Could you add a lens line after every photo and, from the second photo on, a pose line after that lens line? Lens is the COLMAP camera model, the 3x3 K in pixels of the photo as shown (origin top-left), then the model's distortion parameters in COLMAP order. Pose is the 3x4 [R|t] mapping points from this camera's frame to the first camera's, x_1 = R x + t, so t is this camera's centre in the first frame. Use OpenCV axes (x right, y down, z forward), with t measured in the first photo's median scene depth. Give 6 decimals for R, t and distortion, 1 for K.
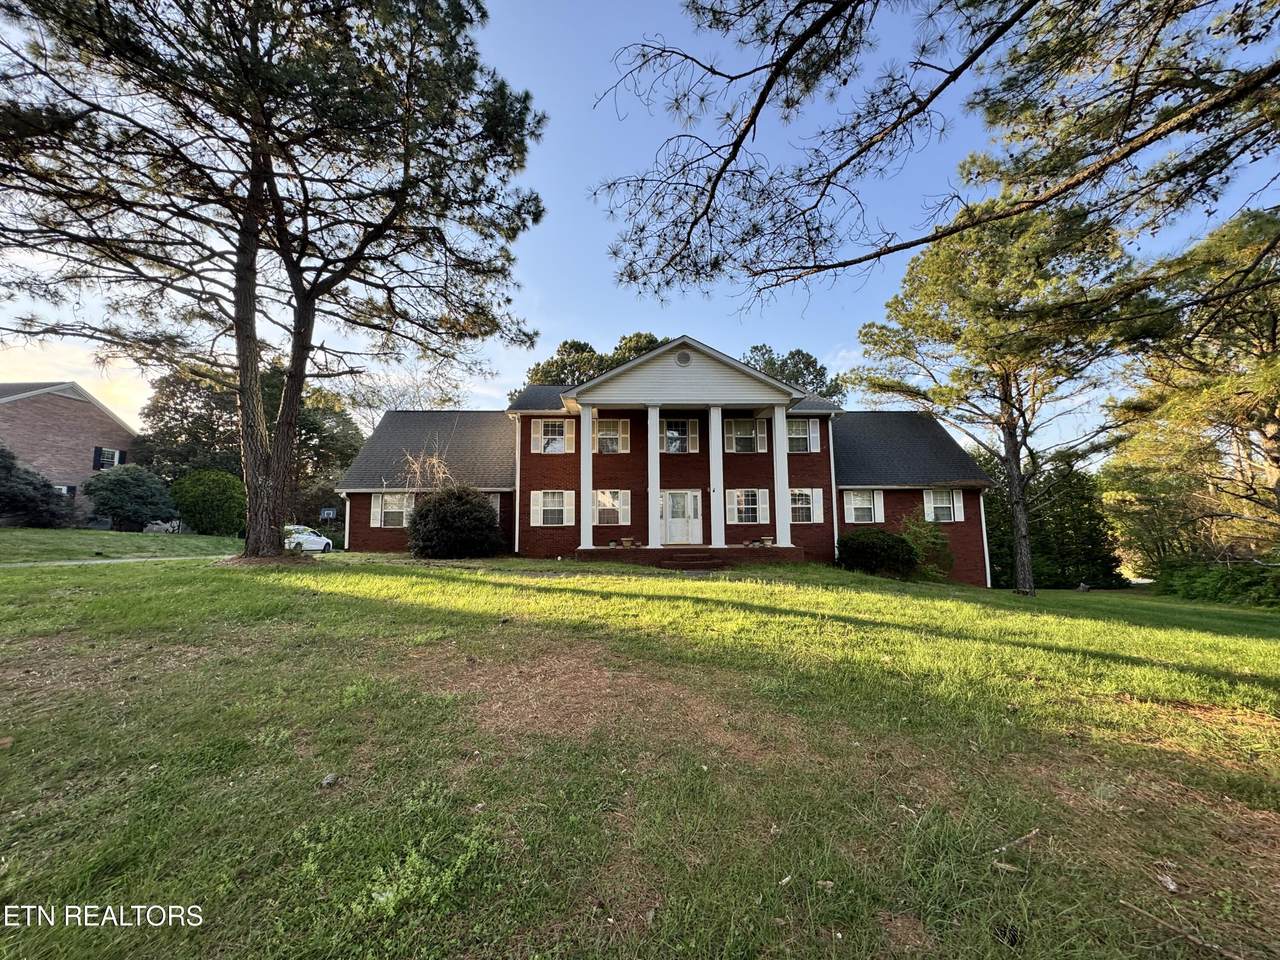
lens RADIAL K [[506.6, 0, 640.0], [0, 506.6, 480.0], [0, 0, 1]] dist [0.000289, -0.000007]
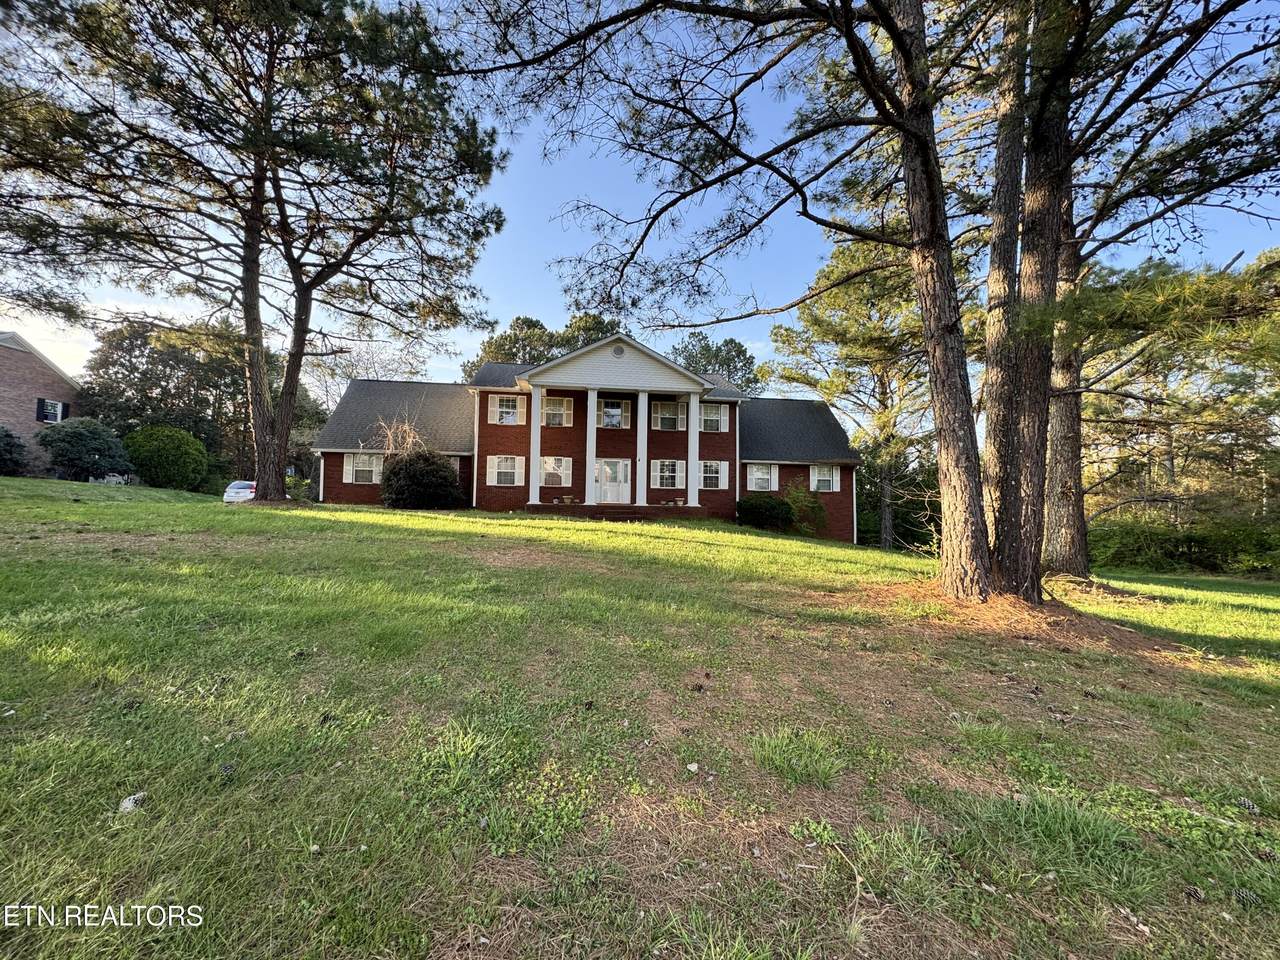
lens RADIAL K [[522.7, 0, 640.0], [0, 522.7, 480.0], [0, 0, 1]] dist [0.000241, 0.000039]
pose [[0.994582, 0.028728, 0.099907, 0.019345], [-0.034308, 0.997919, 0.054598, -0.000534], [-0.098130, -0.057730, 0.993498, -0.258076]]
